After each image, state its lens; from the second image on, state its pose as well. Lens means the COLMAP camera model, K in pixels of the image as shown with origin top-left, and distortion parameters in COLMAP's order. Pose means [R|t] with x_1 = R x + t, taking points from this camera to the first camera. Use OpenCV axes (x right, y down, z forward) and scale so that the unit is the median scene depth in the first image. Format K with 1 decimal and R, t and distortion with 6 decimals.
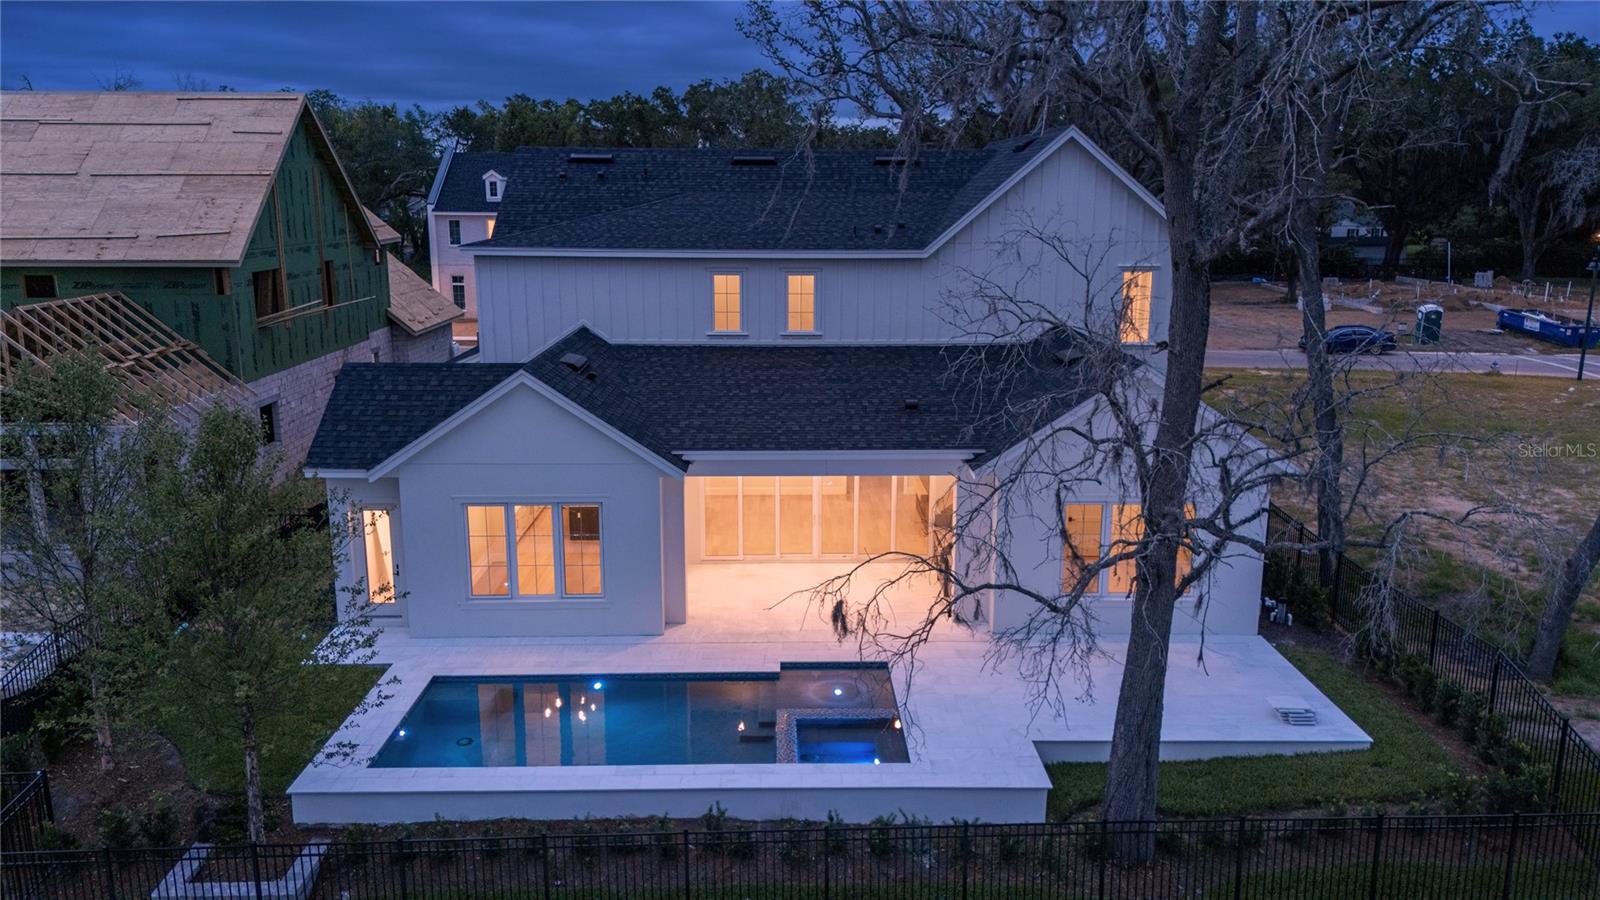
lens RADIAL K [[1165.9, 0, 800.0], [0, 1165.9, 450.0], [0, 0, 1]] dist [0.068535, -0.074726]
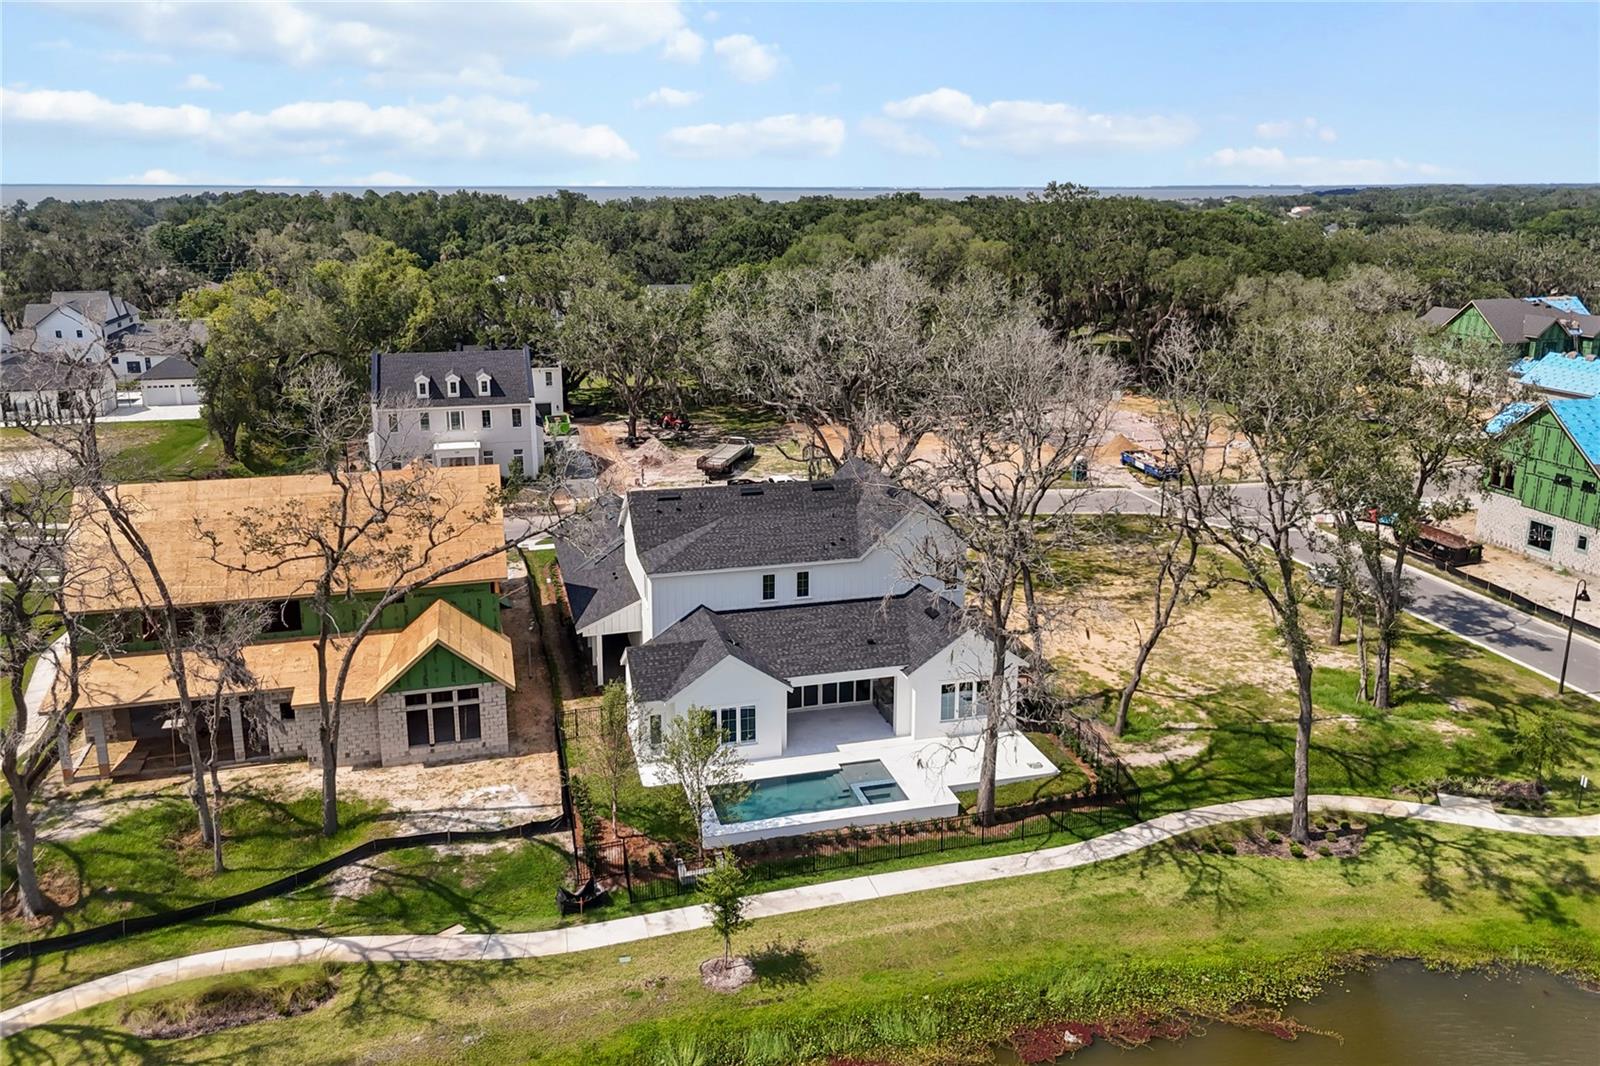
lens RADIAL K [[1166.3, 0, 800.0], [0, 1166.3, 533.0], [0, 0, 1]] dist [0.042380, -0.000037]
pose [[0.968675, -0.067666, 0.238937, -0.336706], [0.052098, 0.996123, 0.070886, -0.246771], [-0.242807, -0.056217, 0.968444, -0.685252]]
